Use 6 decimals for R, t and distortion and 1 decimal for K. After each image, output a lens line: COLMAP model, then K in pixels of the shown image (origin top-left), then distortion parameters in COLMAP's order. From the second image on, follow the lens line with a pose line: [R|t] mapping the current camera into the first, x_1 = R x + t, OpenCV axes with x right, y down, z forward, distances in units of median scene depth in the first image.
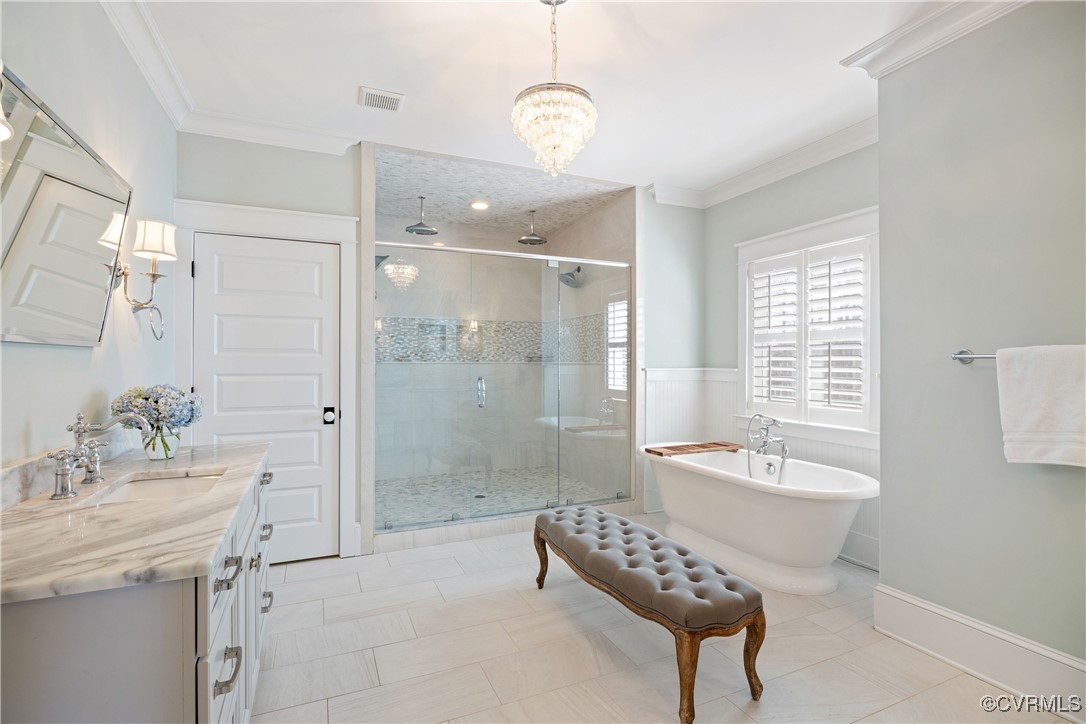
lens RADIAL K [[505.1, 0, 541.4], [0, 505.1, 367.1], [0, 0, 1]] dist [0.001725, -0.000062]
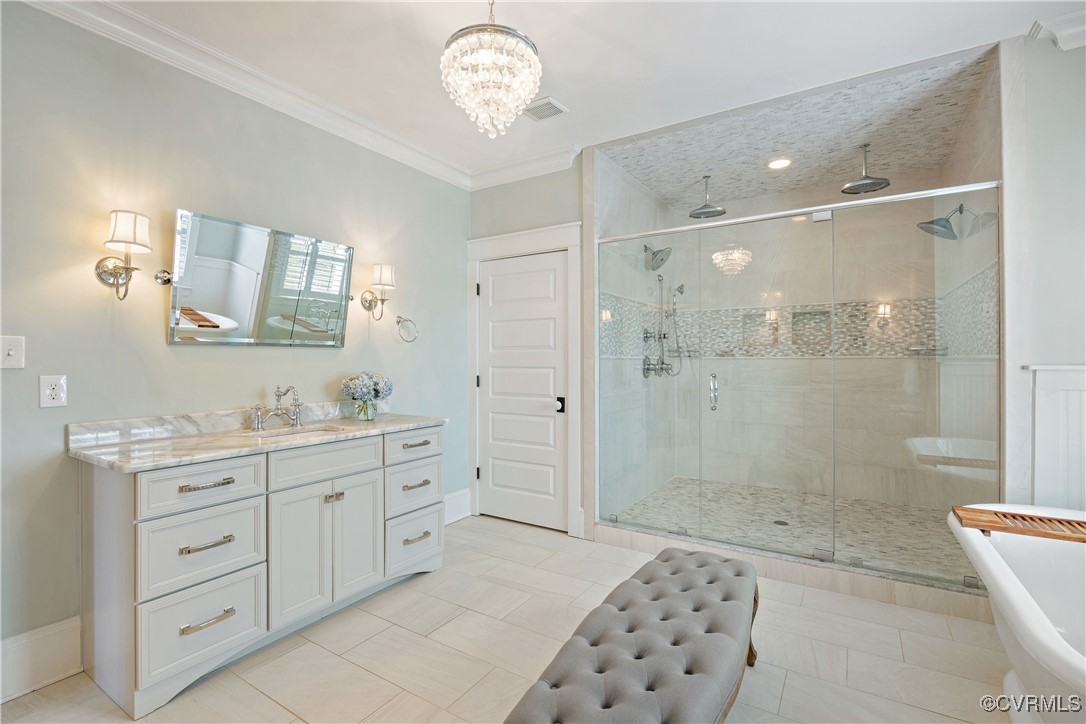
lens RADIAL K [[492.7, 0, 556.0], [0, 492.7, 362.5], [0, 0, 1]] dist [0.000253, -0.000843]
pose [[0.569708, 0.002359, -0.821844, 0.355709], [-0.006198, 0.999980, -0.001426, 0.003307], [0.821824, 0.005906, 0.569711, 0.280790]]
